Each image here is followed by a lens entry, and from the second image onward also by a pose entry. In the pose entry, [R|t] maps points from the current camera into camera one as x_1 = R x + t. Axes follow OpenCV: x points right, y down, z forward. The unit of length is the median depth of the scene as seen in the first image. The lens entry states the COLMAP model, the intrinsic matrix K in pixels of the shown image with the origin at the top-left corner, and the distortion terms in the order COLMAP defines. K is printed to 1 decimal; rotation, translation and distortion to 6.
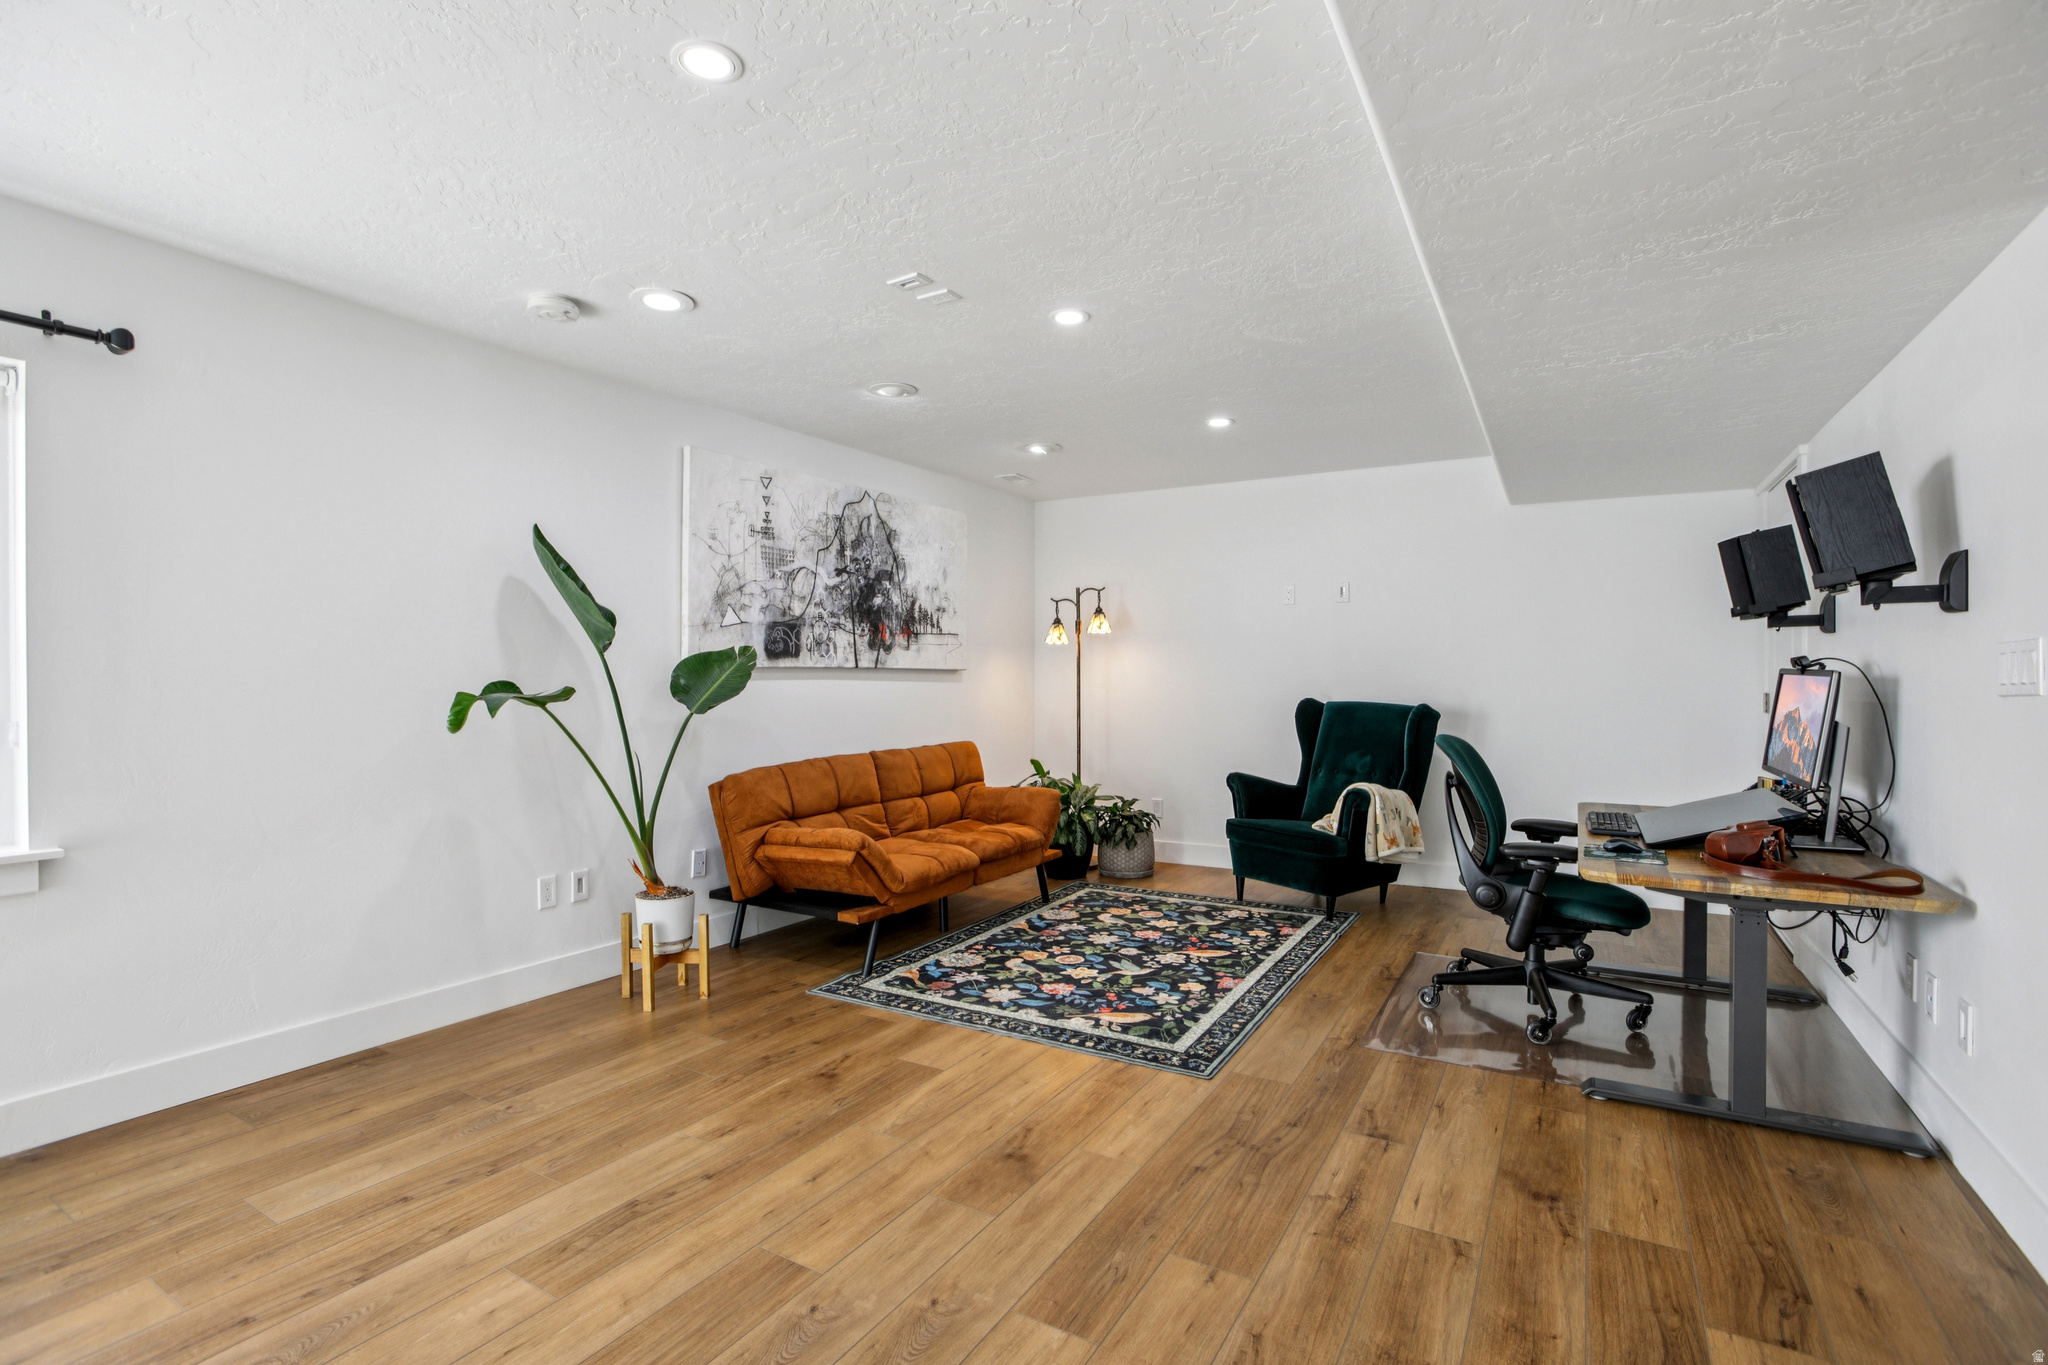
lens RADIAL K [[973.5, 0, 1024.7], [0, 973.5, 661.3], [0, 0, 1]] dist [-0.046991, 0.018874]
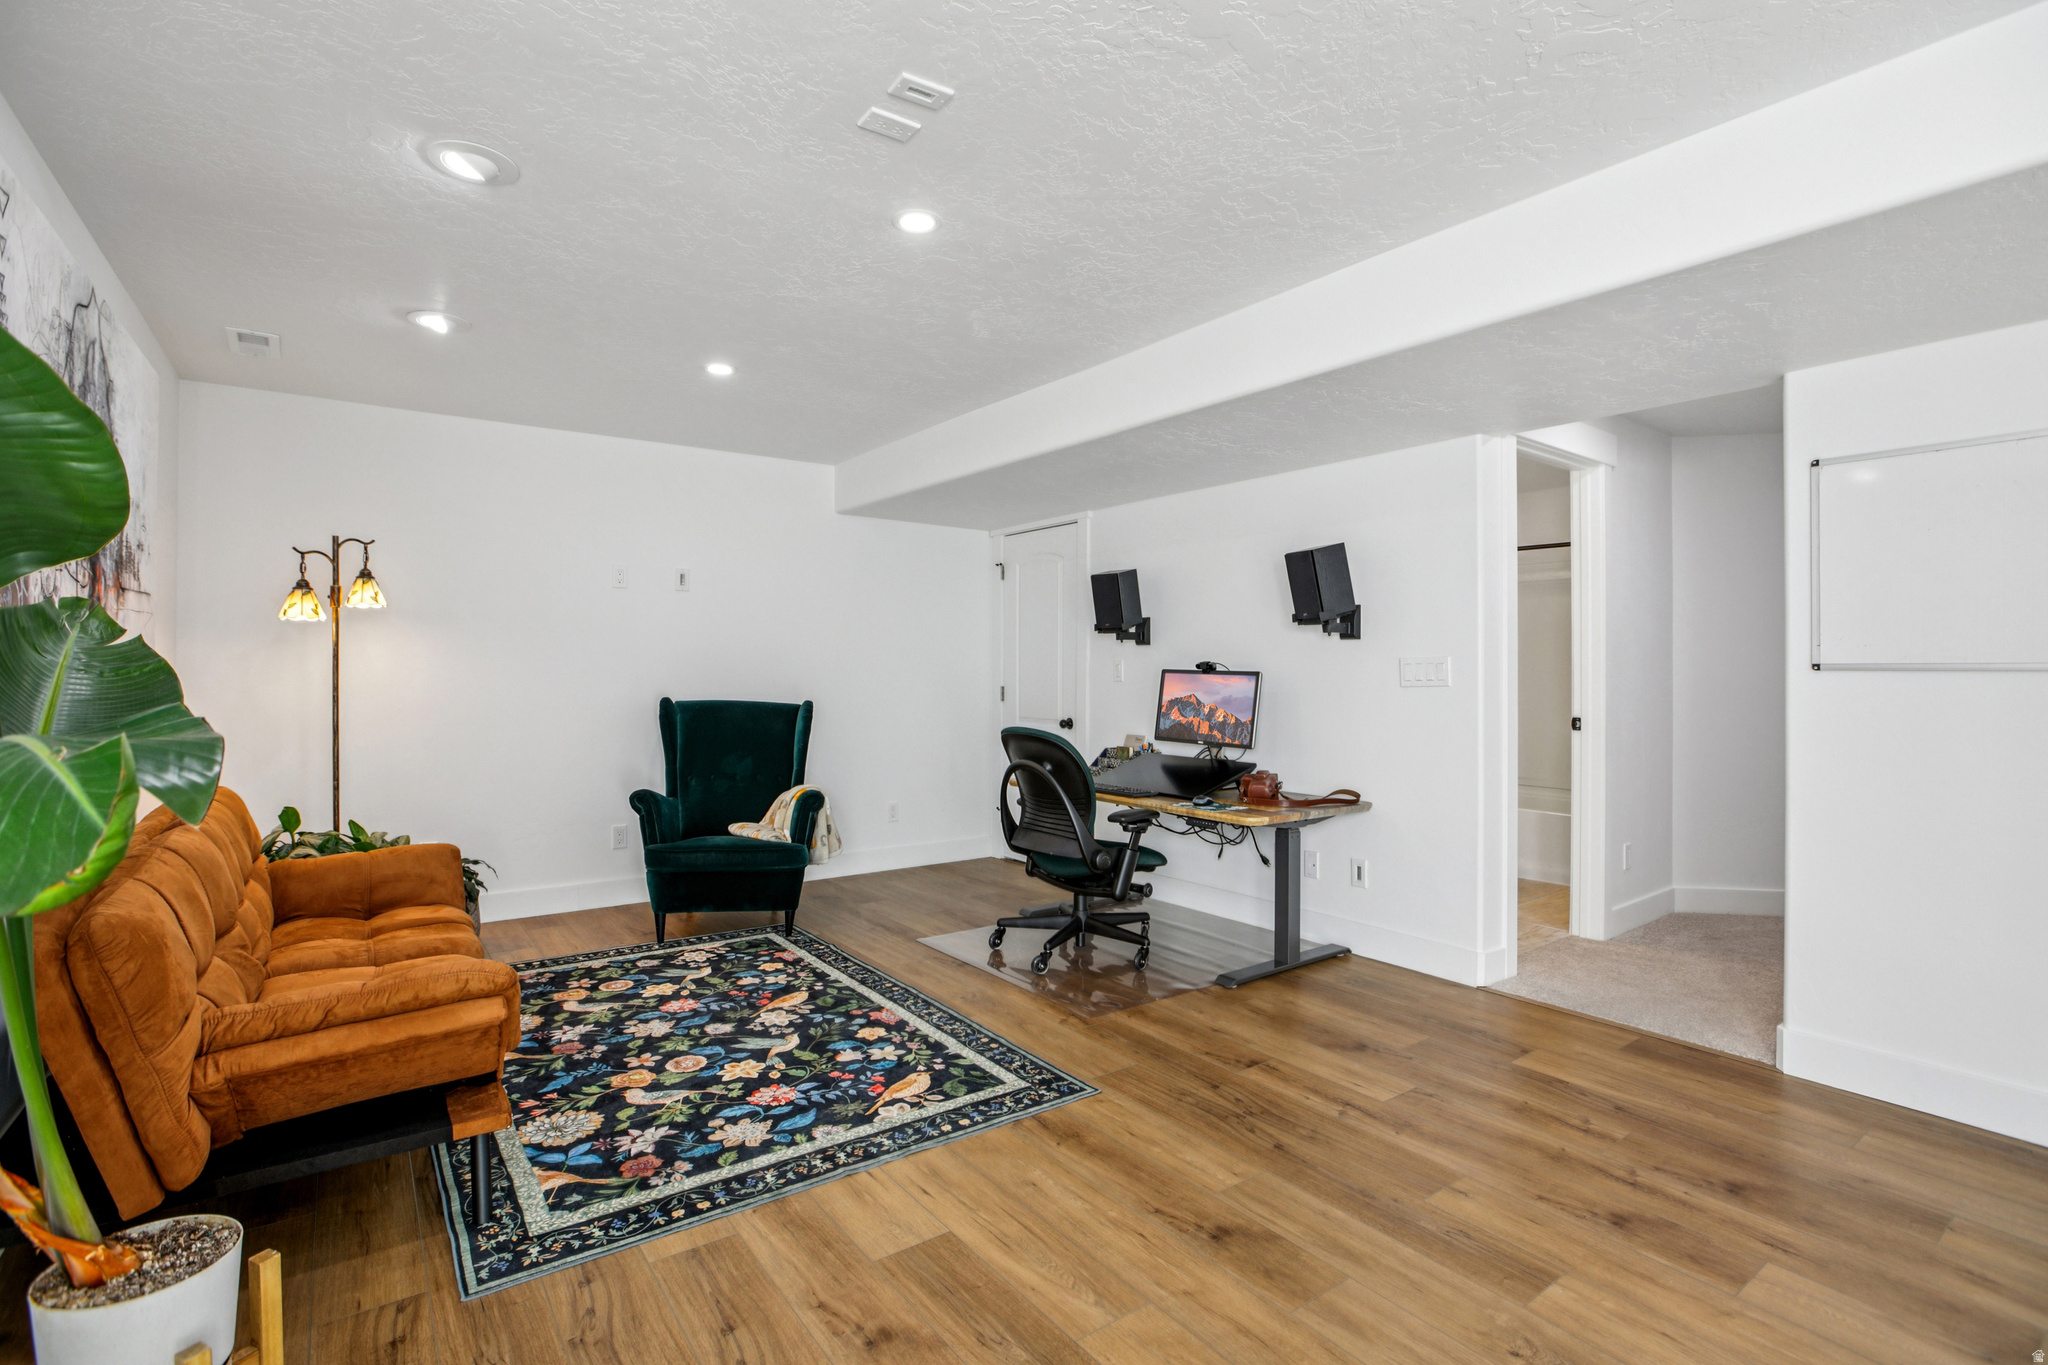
lens RADIAL K [[949.7, 0, 1024.0], [0, 949.7, 682.5], [0, 0, 1]] dist [-0.023191, 0.000242]
pose [[0.401939, -0.002219, 0.915664, -0.493039], [-0.020792, 0.999717, 0.011549, 0.008132], [-0.915430, -0.023681, 0.401779, 0.484951]]
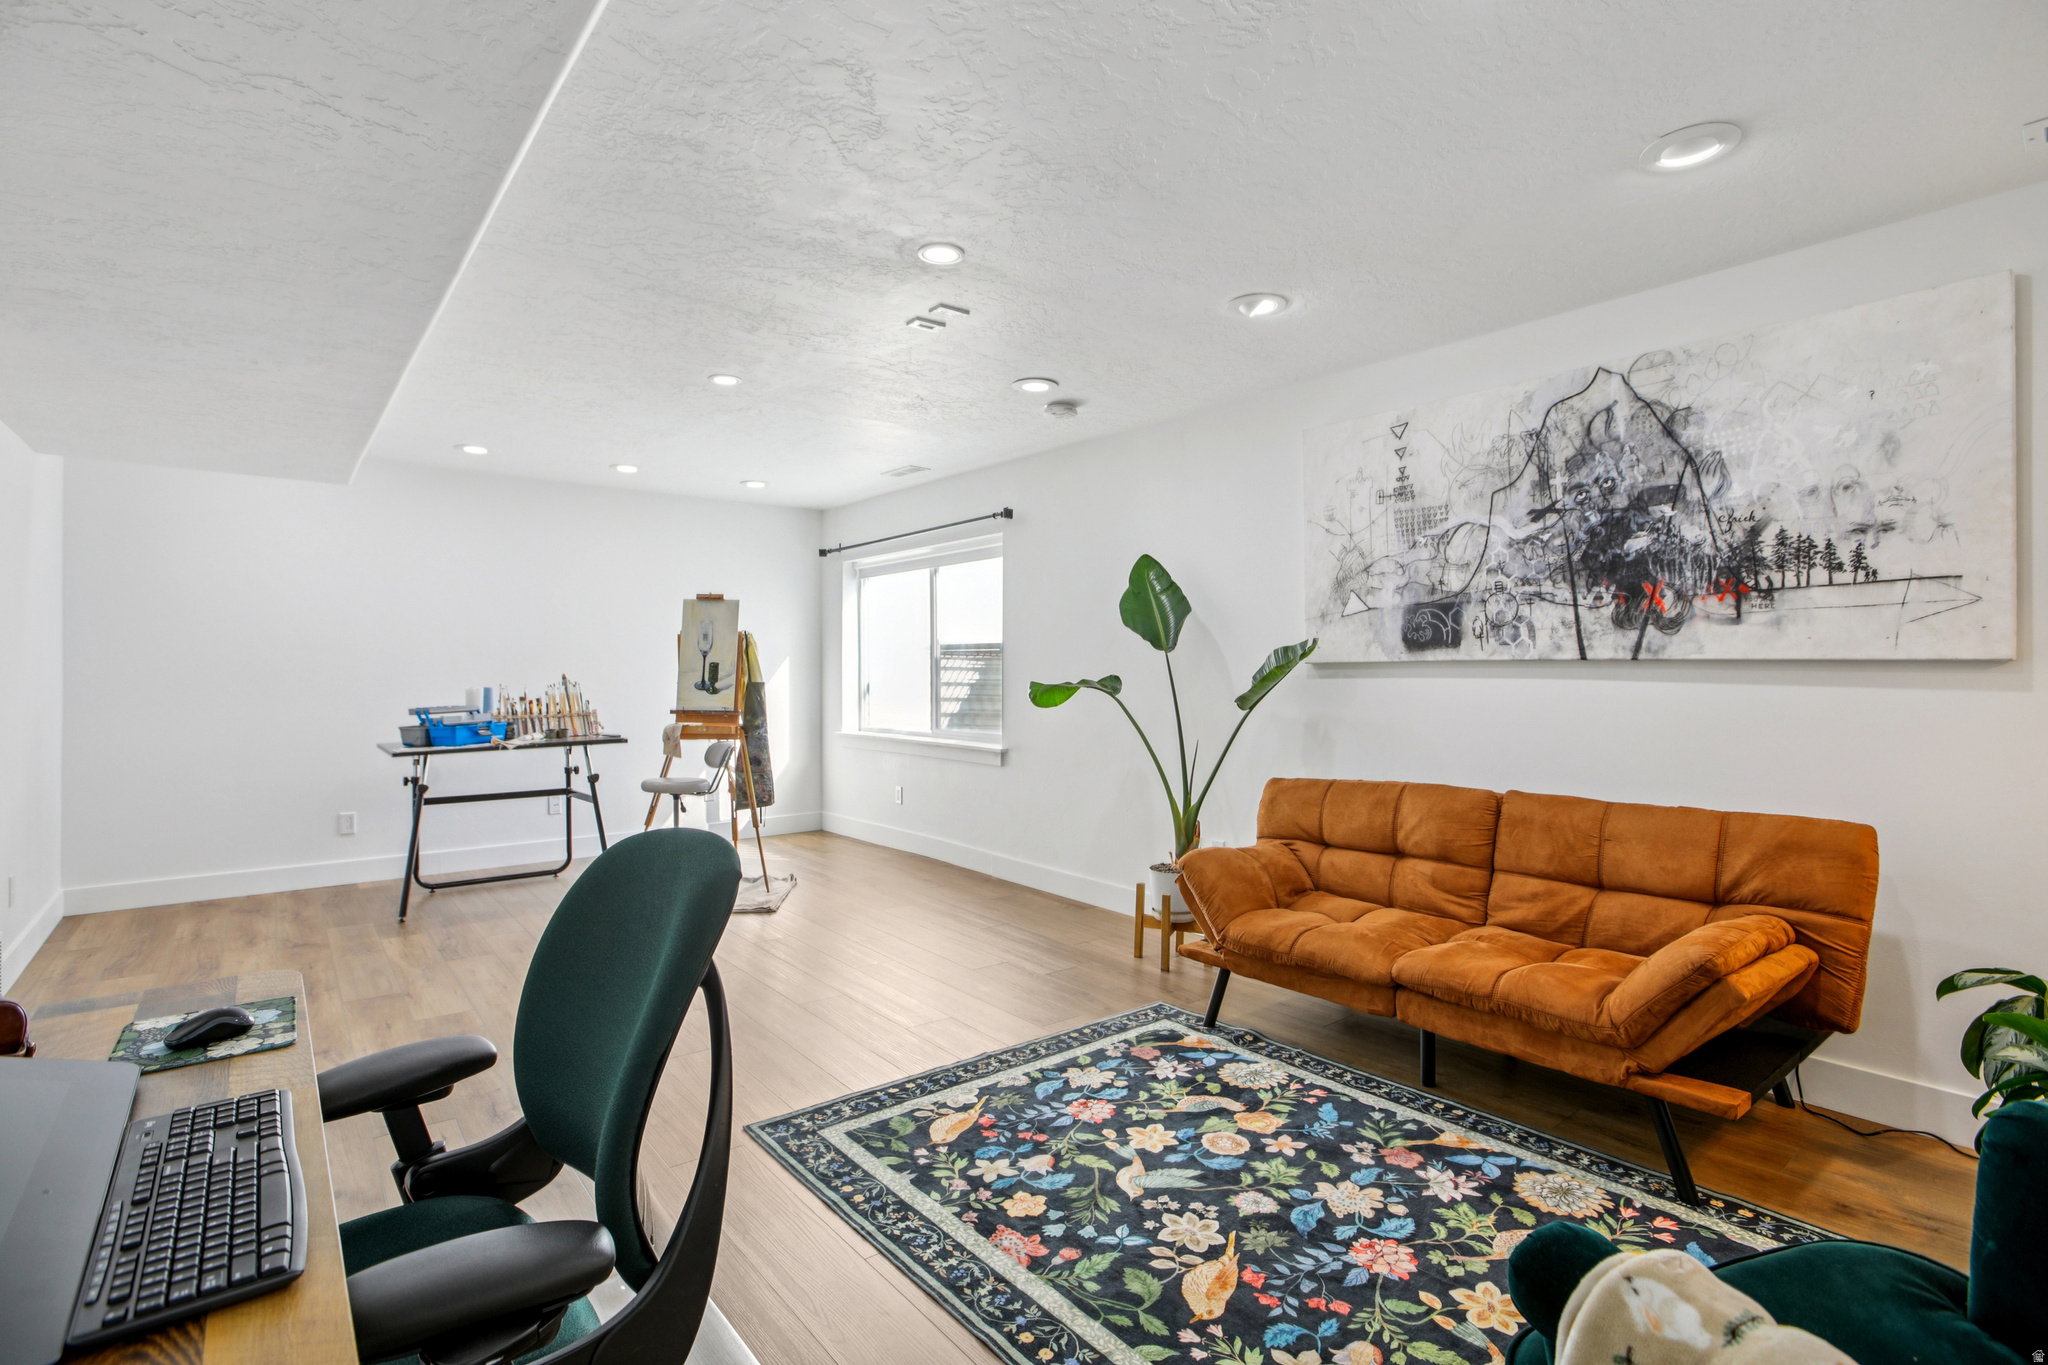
lens RADIAL K [[973.5, 0, 1024.7], [0, 973.5, 661.3], [0, 0, 1]] dist [-0.046991, 0.018874]
pose [[-0.356222, -0.004694, -0.934389, 0.645990], [0.014350, 0.999842, -0.010493, 0.010759], [0.934291, -0.017146, -0.356099, 1.088257]]
